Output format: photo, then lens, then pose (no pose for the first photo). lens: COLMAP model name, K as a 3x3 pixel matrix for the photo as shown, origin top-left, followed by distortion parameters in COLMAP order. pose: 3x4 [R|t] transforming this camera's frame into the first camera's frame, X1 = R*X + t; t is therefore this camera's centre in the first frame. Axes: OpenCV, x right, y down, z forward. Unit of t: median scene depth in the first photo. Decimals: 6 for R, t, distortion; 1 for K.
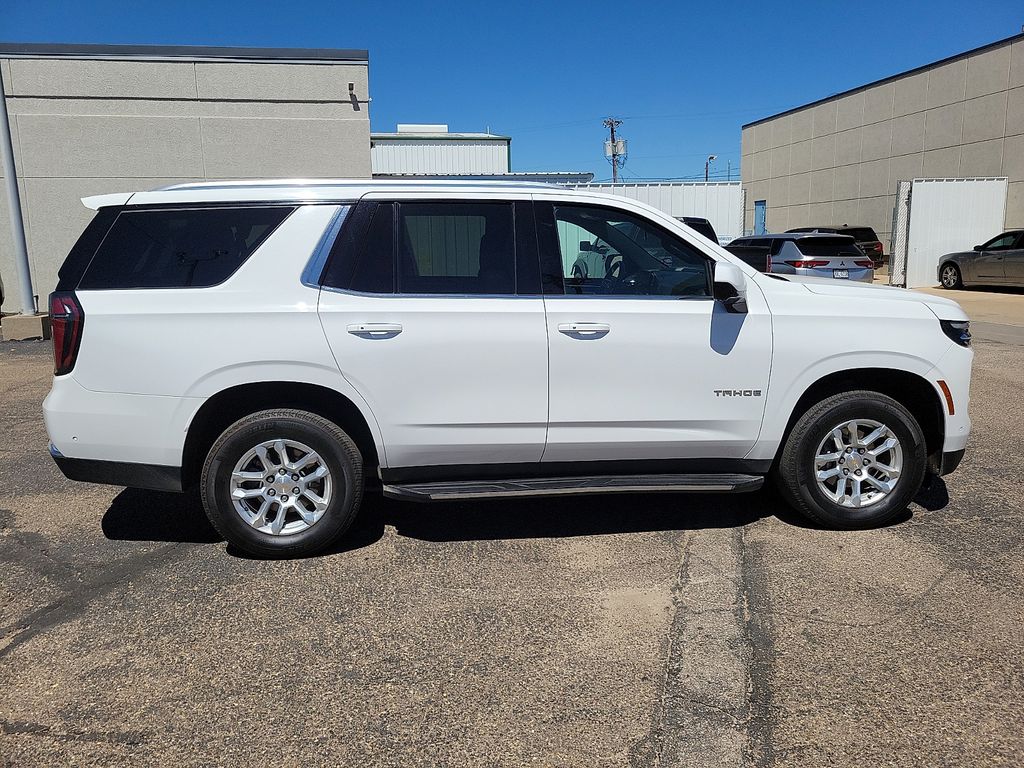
lens RADIAL K [[754.5, 0, 494.6], [0, 754.5, 378.3], [0, 0, 1]] dist [0.058177, -0.073008]
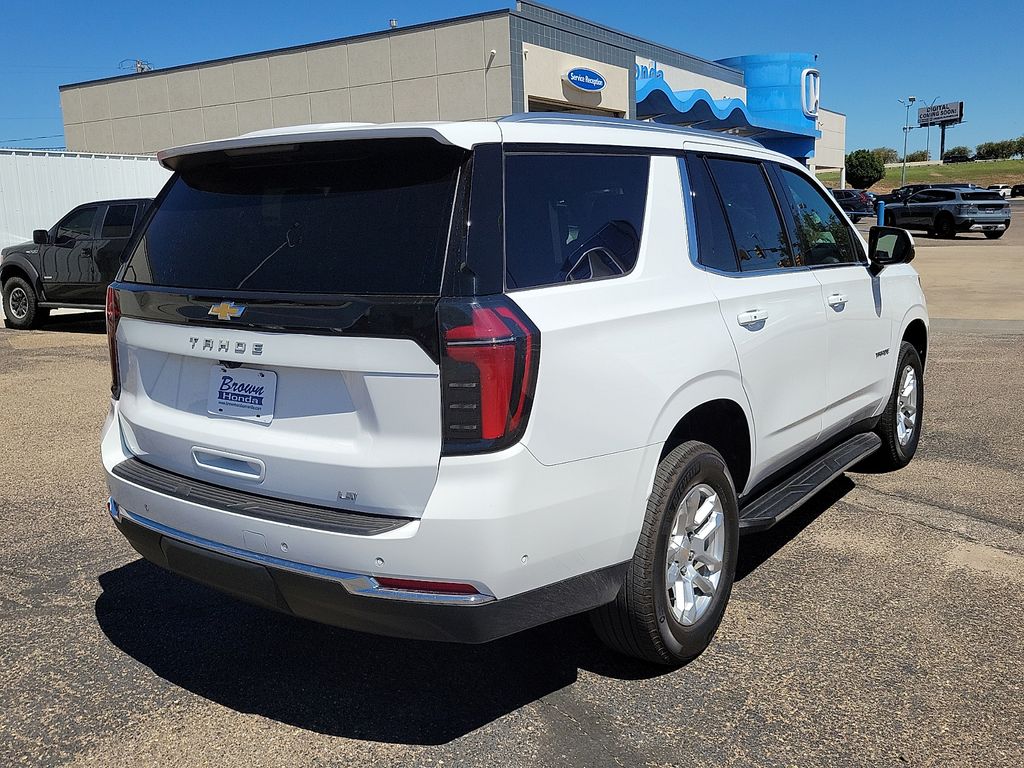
lens RADIAL K [[912.3, 0, 492.5], [0, 912.3, 380.2], [0, 0, 1]] dist [0.046119, -0.009452]
pose [[0.682607, -0.131093, 0.718931, -1.006040], [0.147182, 0.988281, 0.040462, -0.077636], [-0.715810, 0.078195, 0.693903, 0.535557]]
